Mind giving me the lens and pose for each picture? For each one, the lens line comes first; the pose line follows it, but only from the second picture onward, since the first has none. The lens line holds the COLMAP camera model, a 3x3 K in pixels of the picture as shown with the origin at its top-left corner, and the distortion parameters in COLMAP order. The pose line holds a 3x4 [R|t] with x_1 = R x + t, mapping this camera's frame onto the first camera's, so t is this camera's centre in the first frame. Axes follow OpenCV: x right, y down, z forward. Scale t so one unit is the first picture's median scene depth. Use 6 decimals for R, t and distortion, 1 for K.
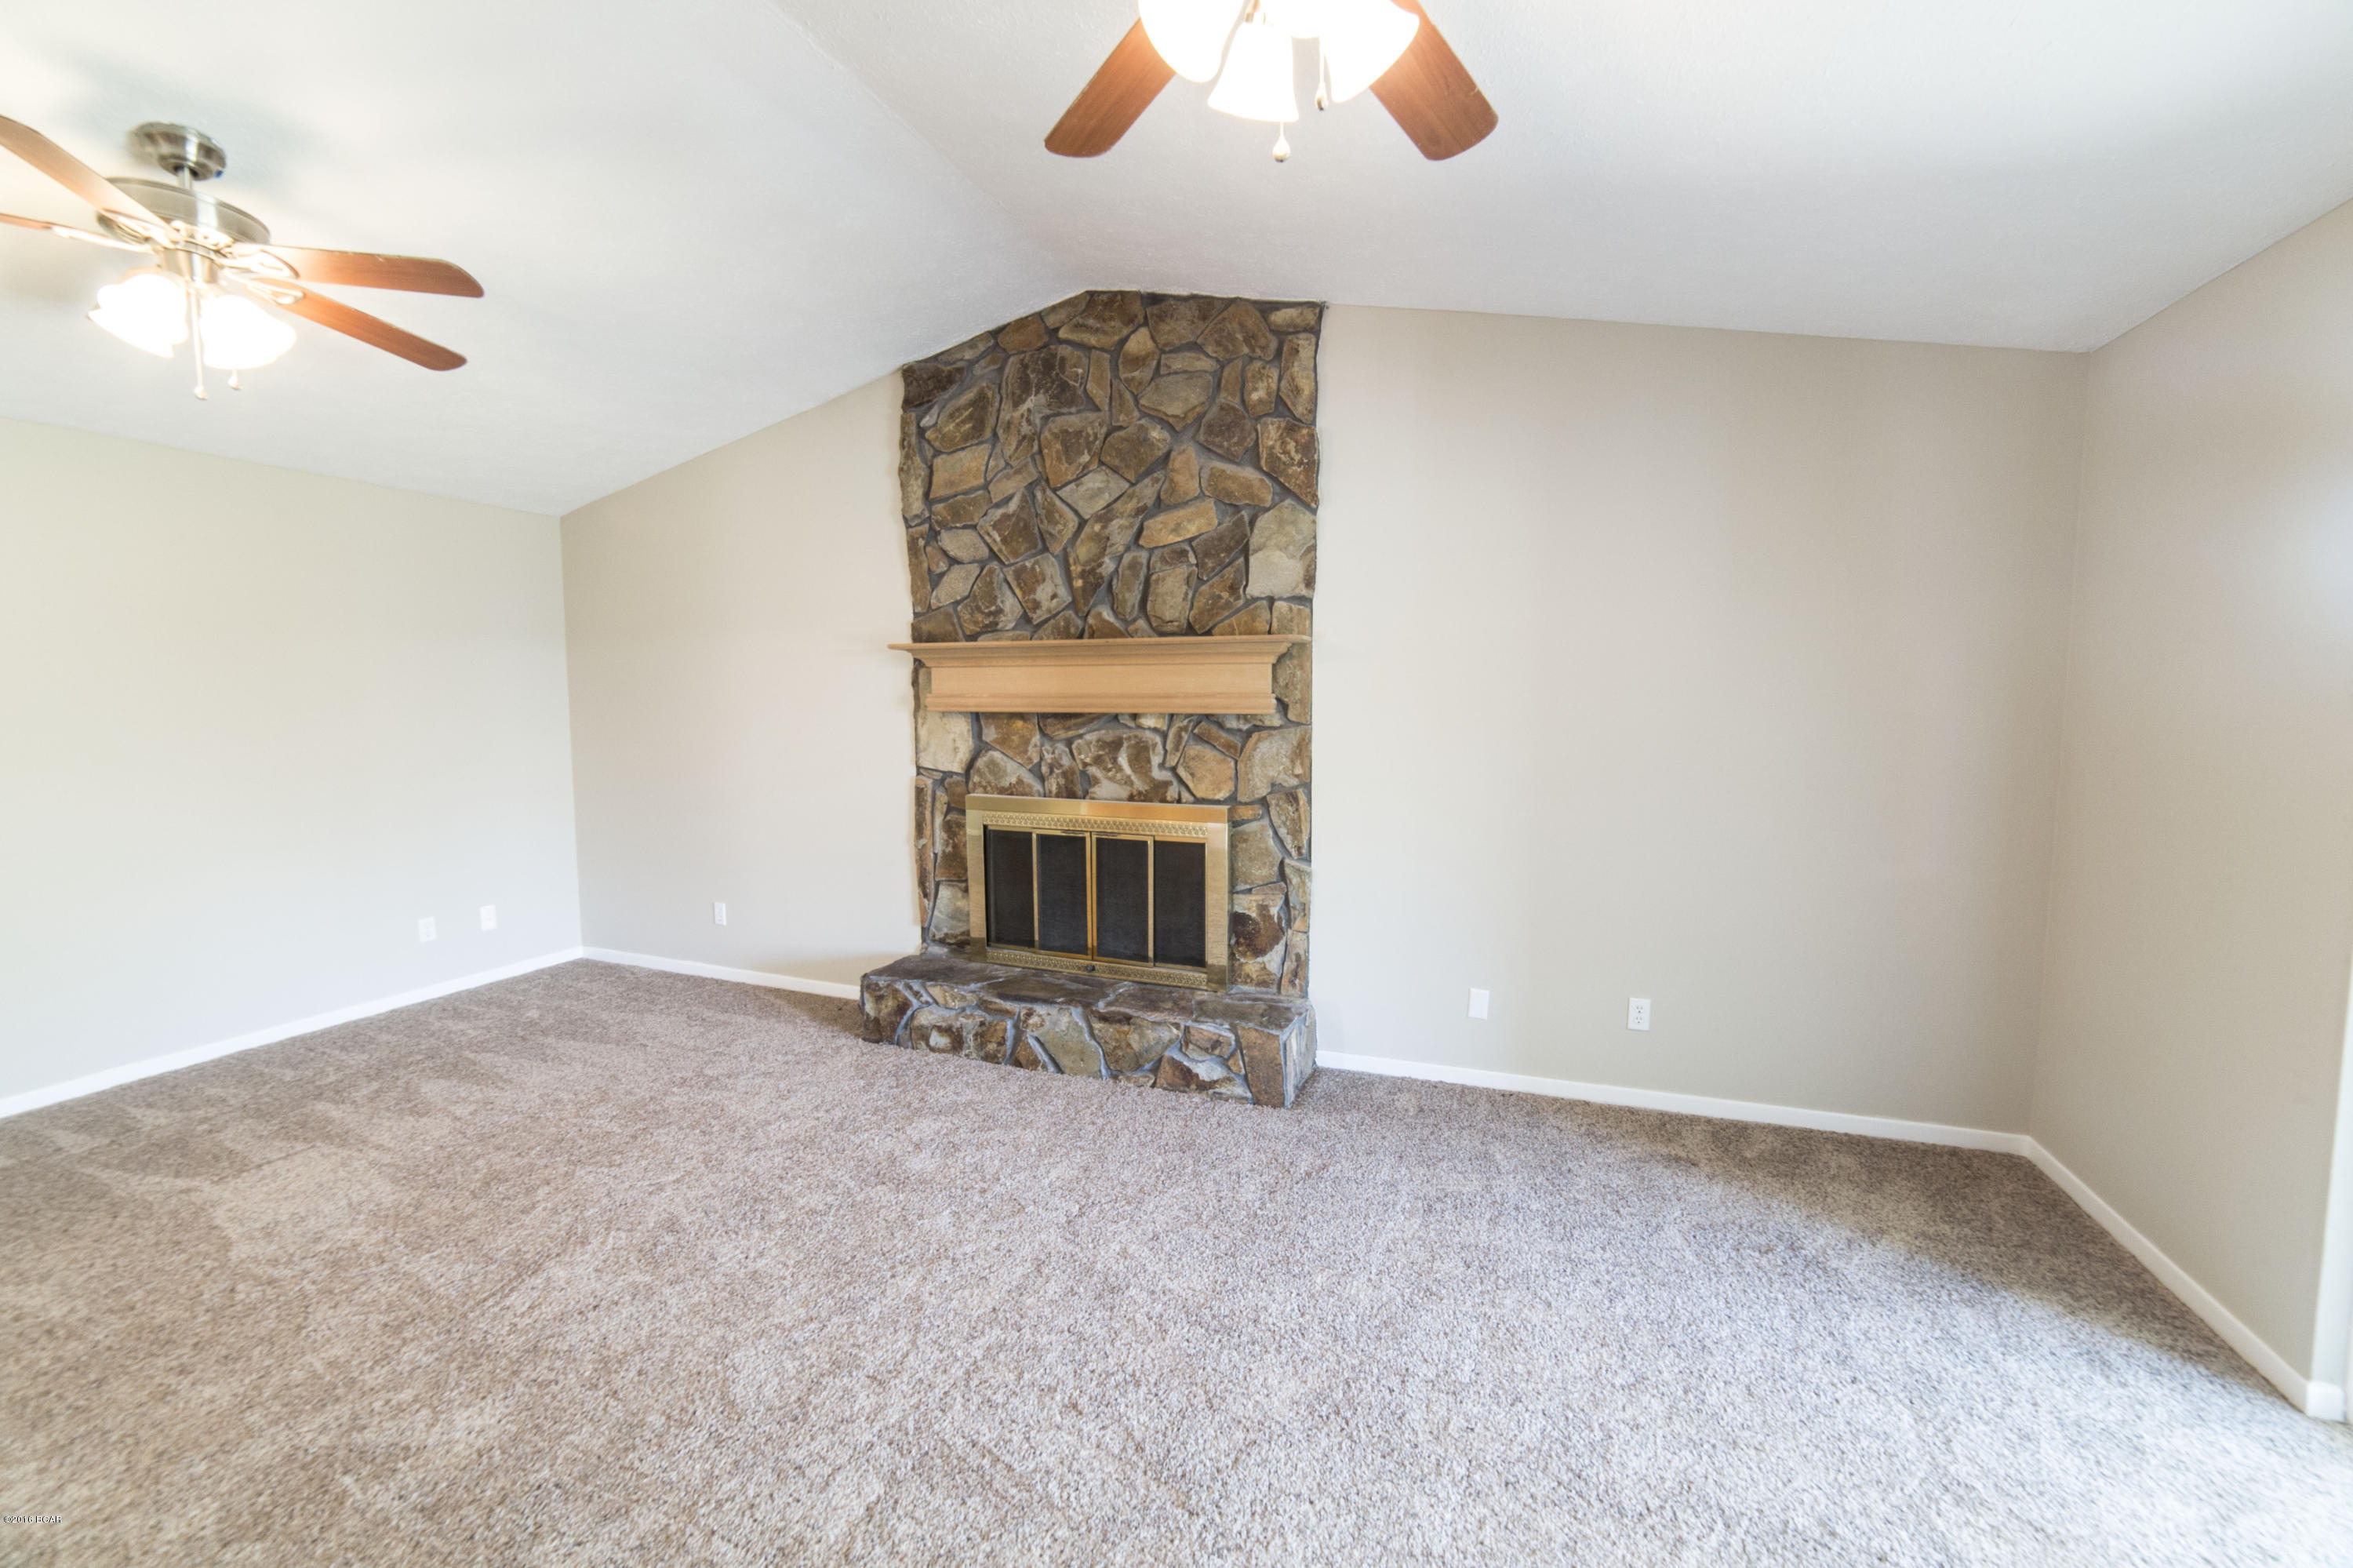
lens RADIAL K [[926.3, 0, 1158.9], [0, 926.3, 770.3], [0, 0, 1]] dist [-0.025000, 0.008660]
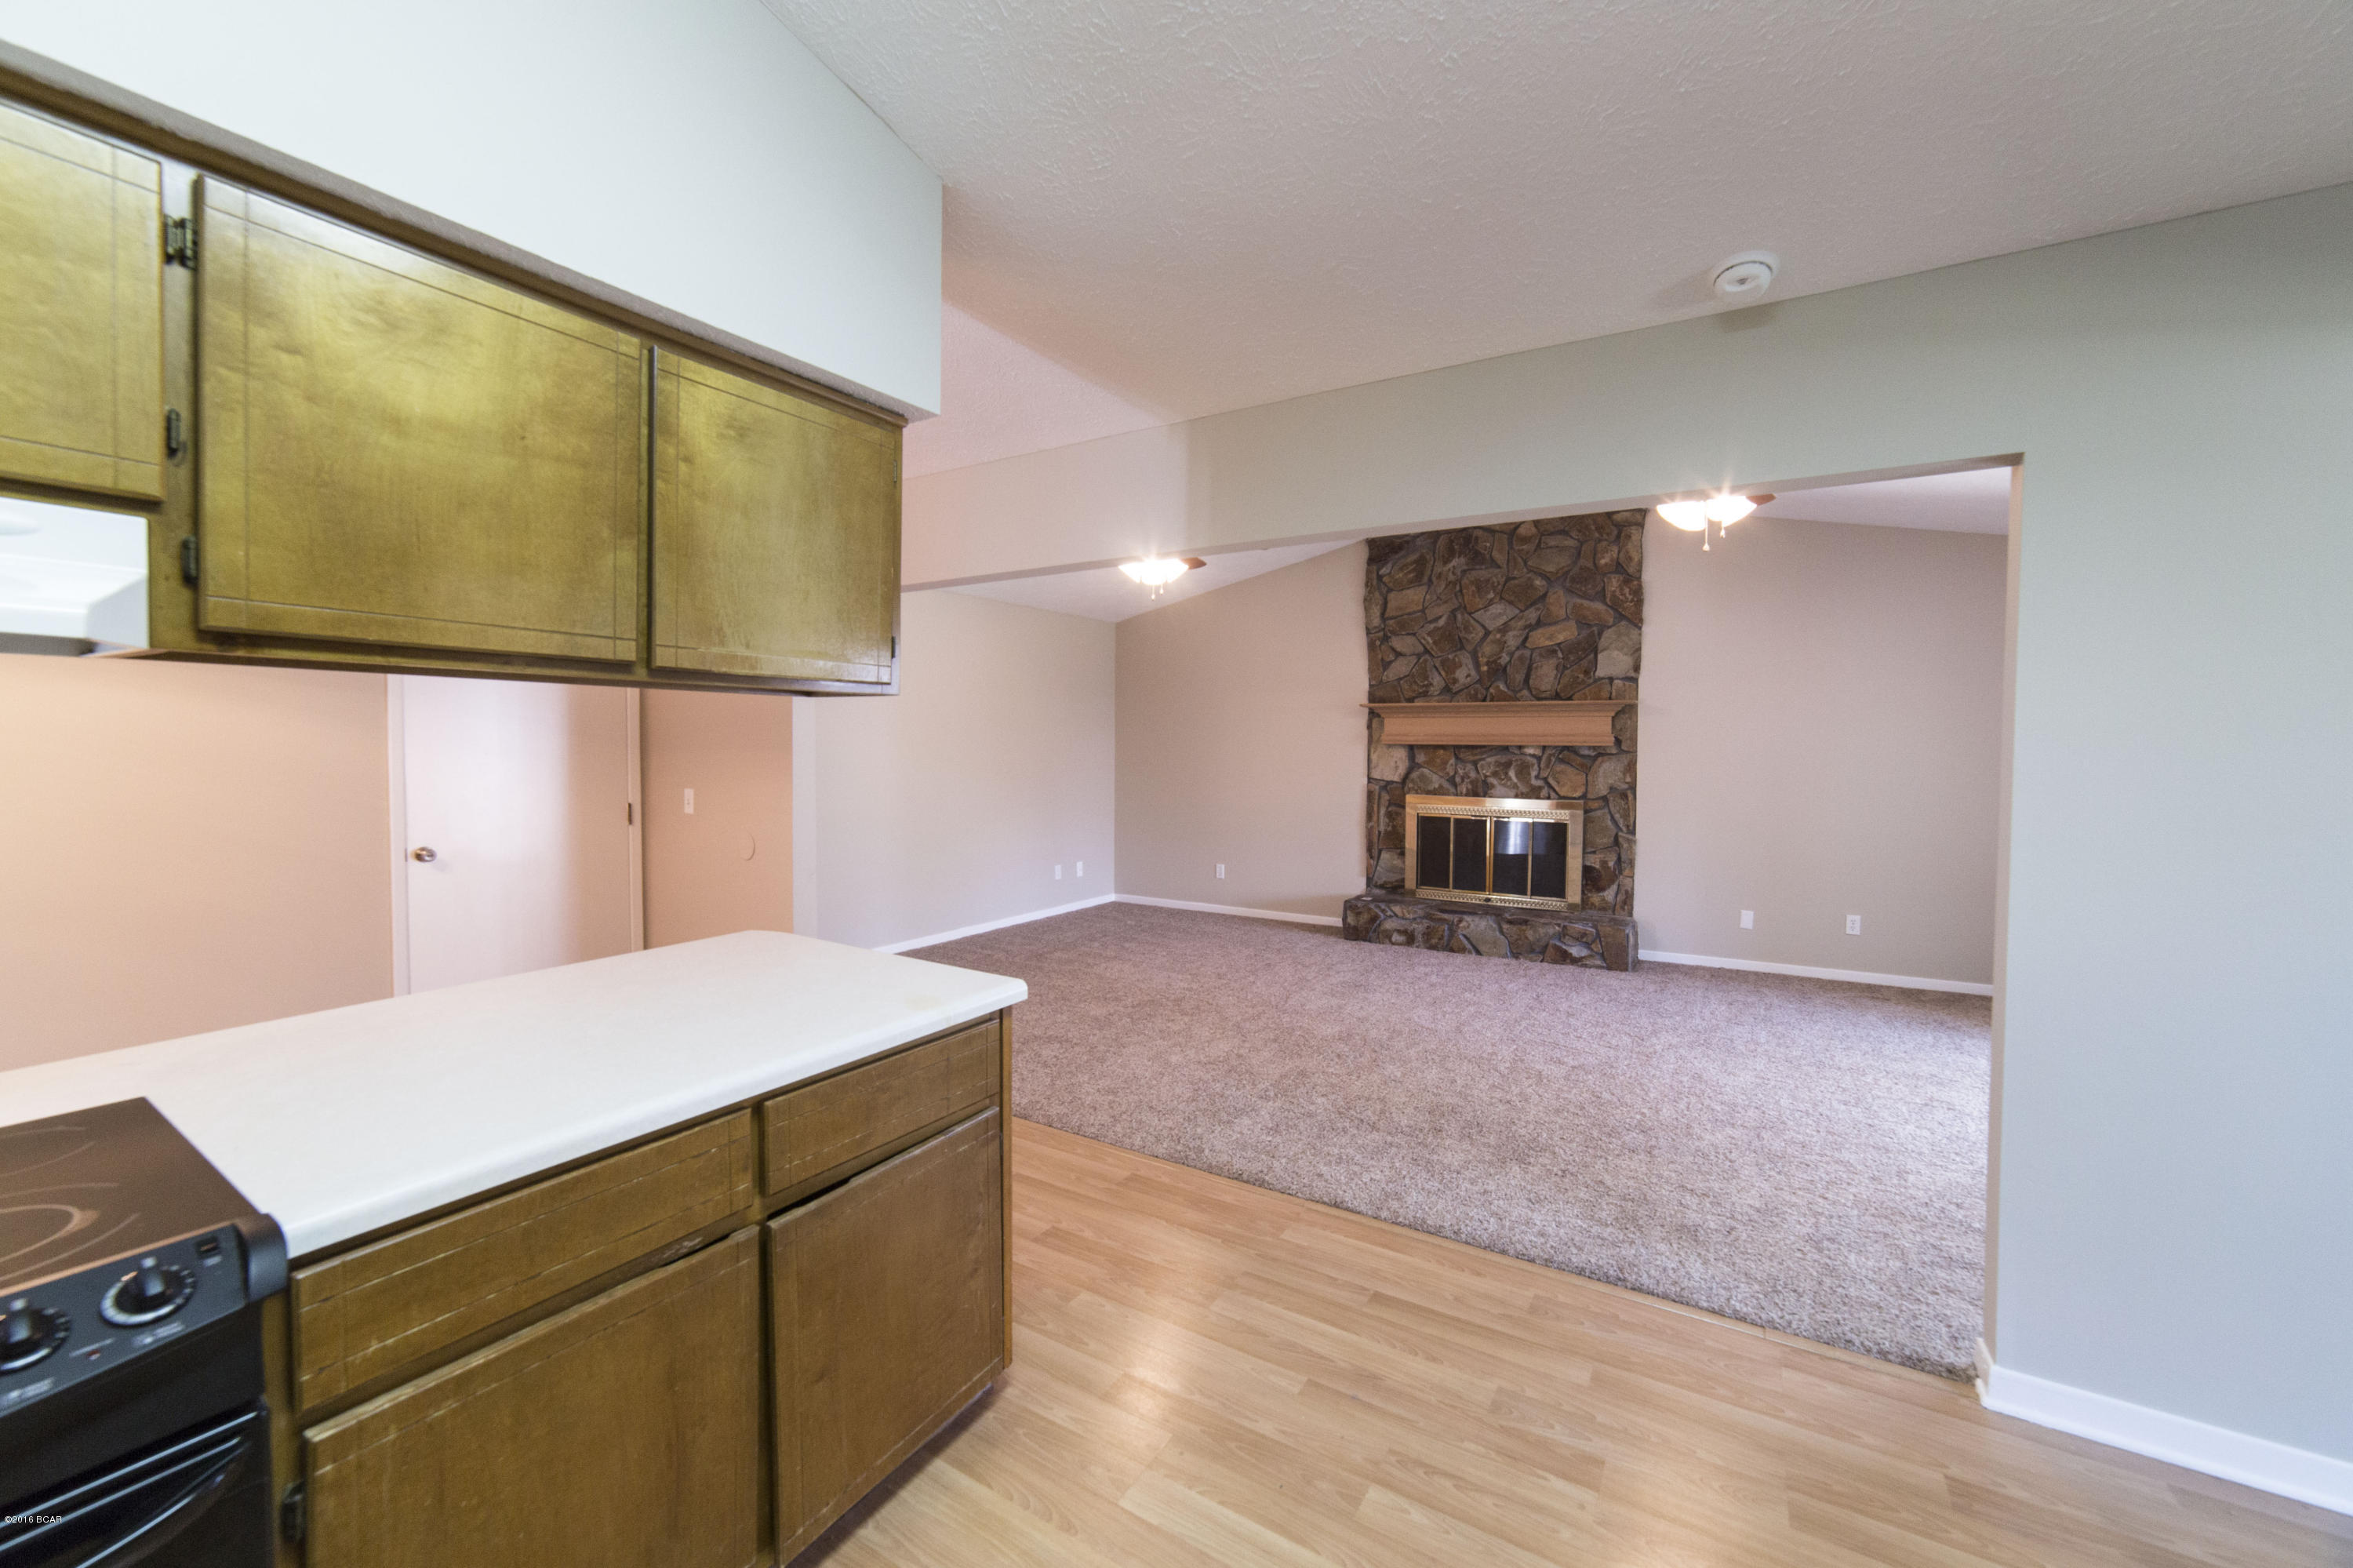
lens RADIAL K [[926.3, 0, 1177.1], [0, 926.3, 770.9], [0, 0, 1]] dist [-0.025000, 0.008660]
pose [[0.983867, 0.011780, -0.178512, -0.338109], [-0.020649, 0.998638, -0.047905, 0.077045], [0.177704, 0.050818, 0.982771, -0.748655]]
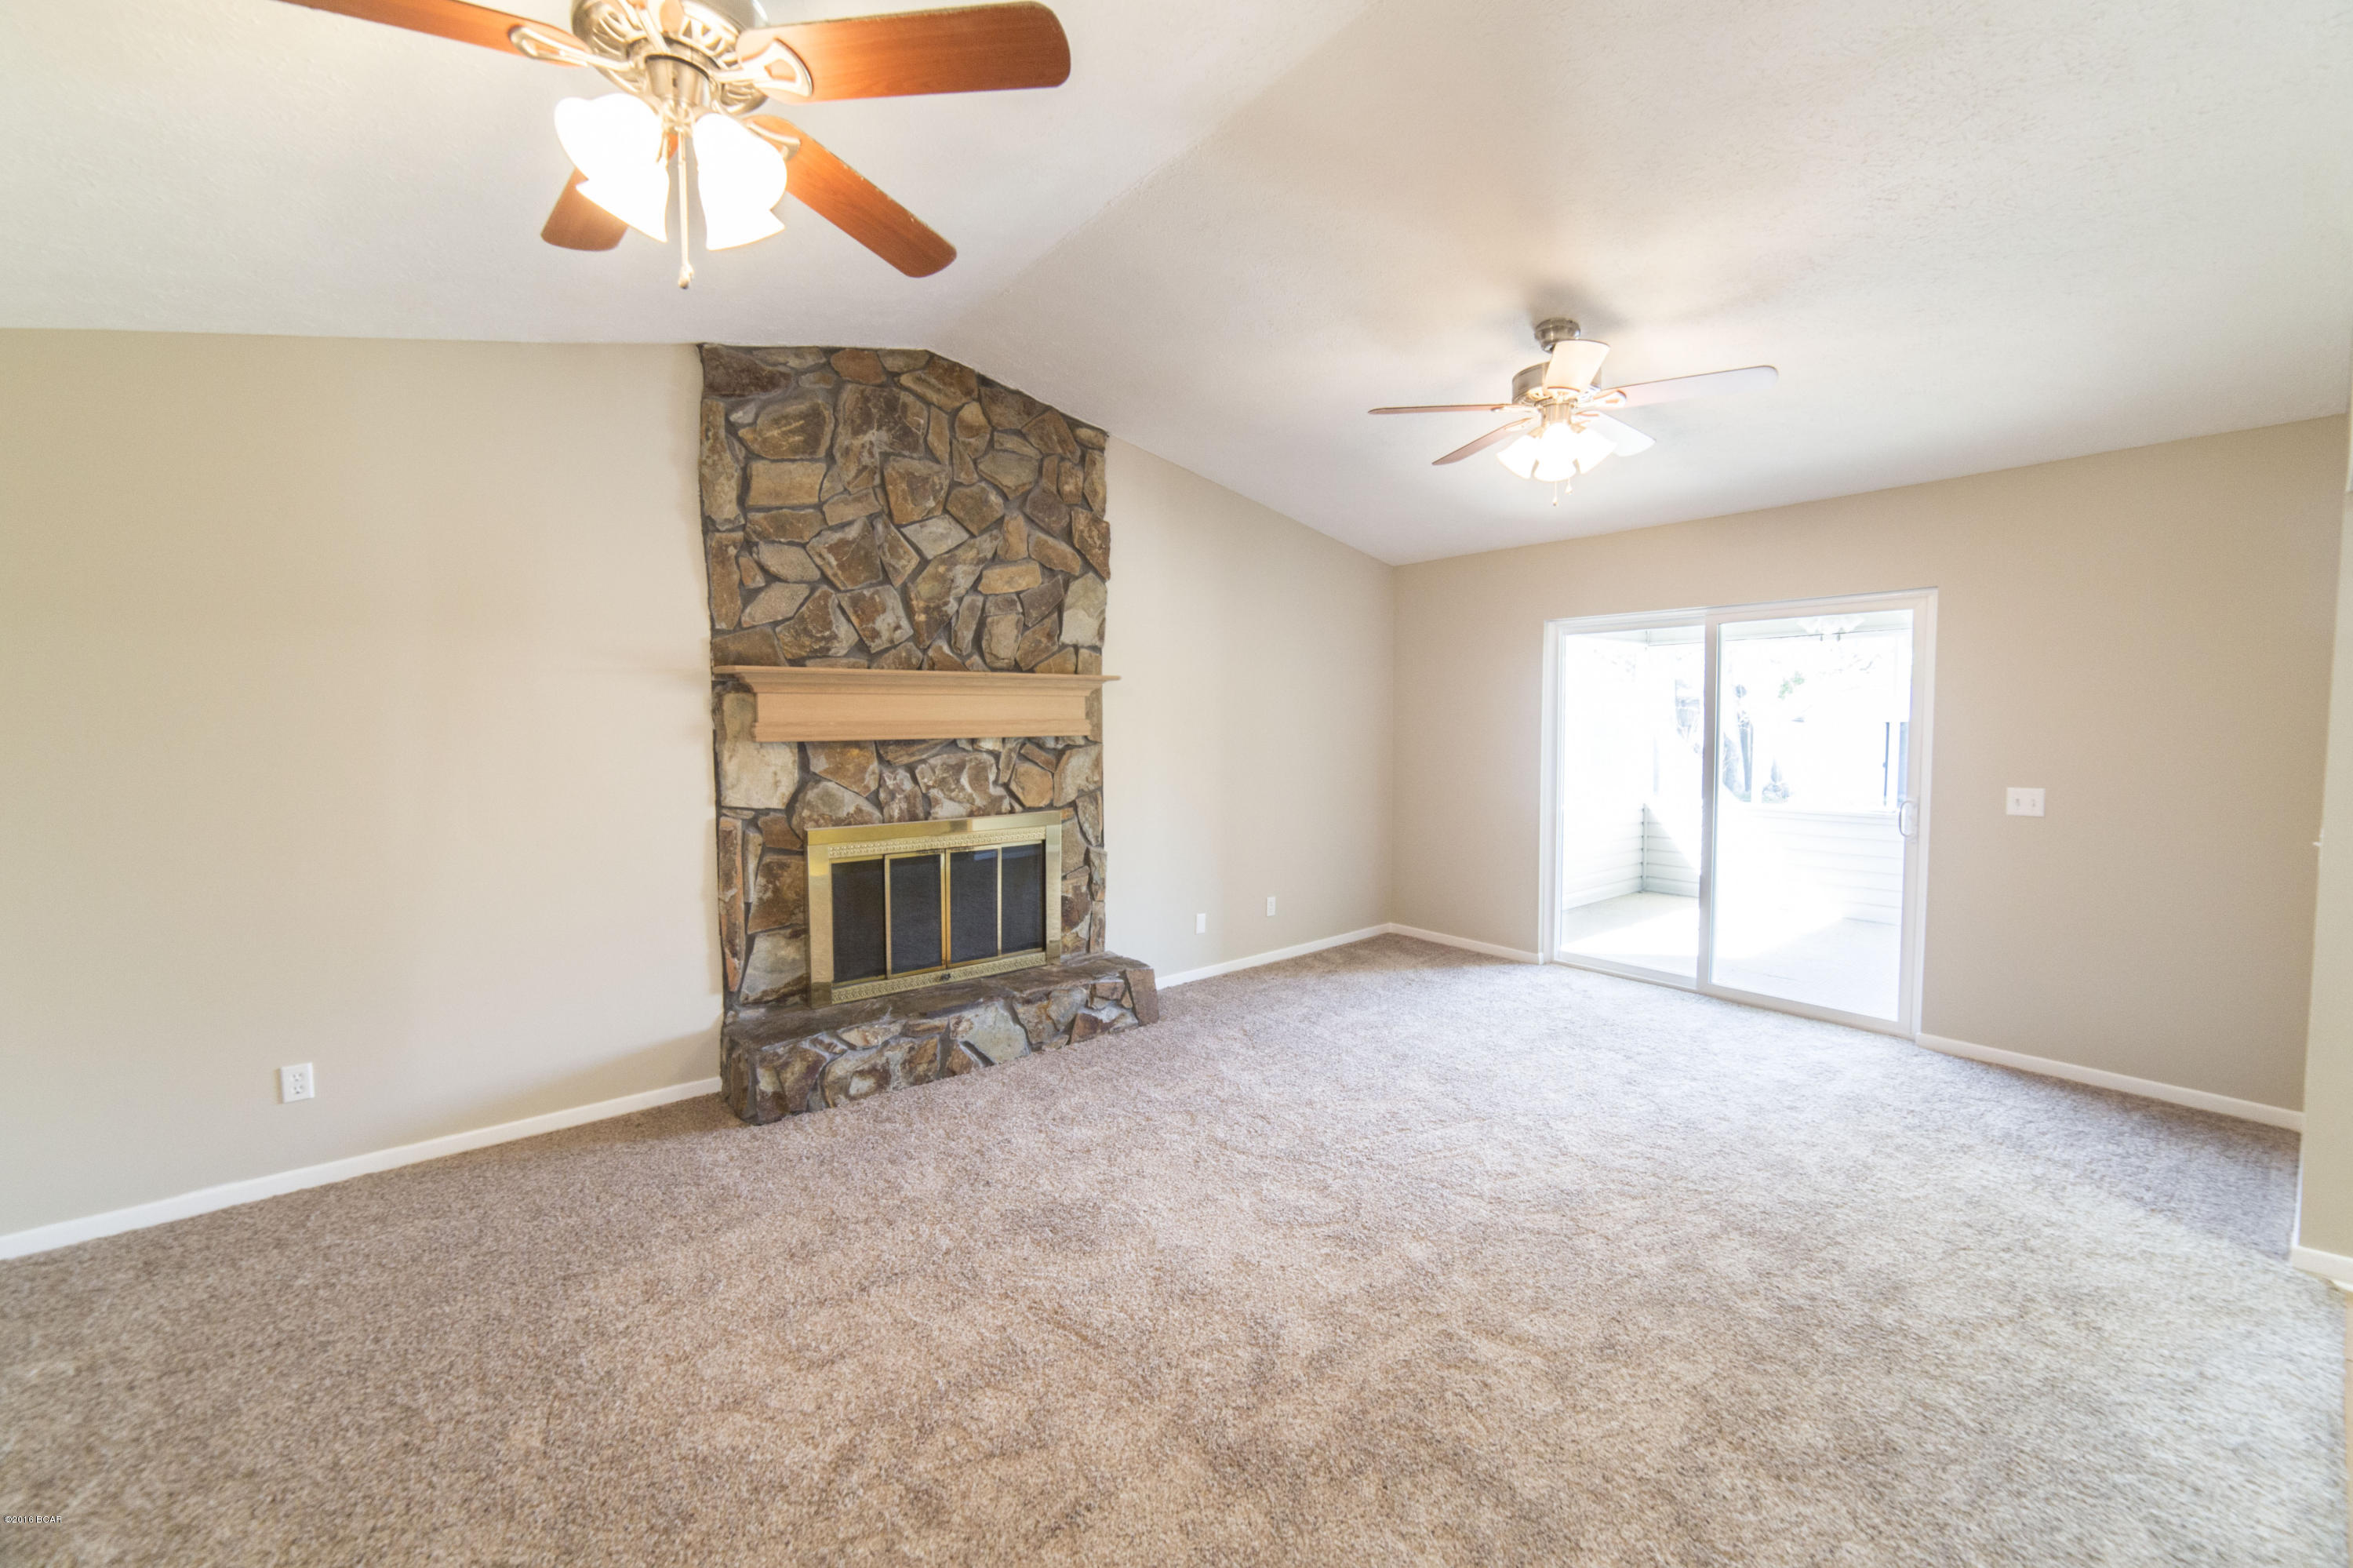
lens RADIAL K [[926.3, 0, 1173.0], [0, 926.3, 773.5], [0, 0, 1]] dist [-0.025000, 0.008660]
pose [[0.514701, -0.053920, 0.855673, -0.867719], [0.078174, 0.996815, 0.015791, -0.017632], [-0.853799, 0.058764, 0.517276, 0.215415]]
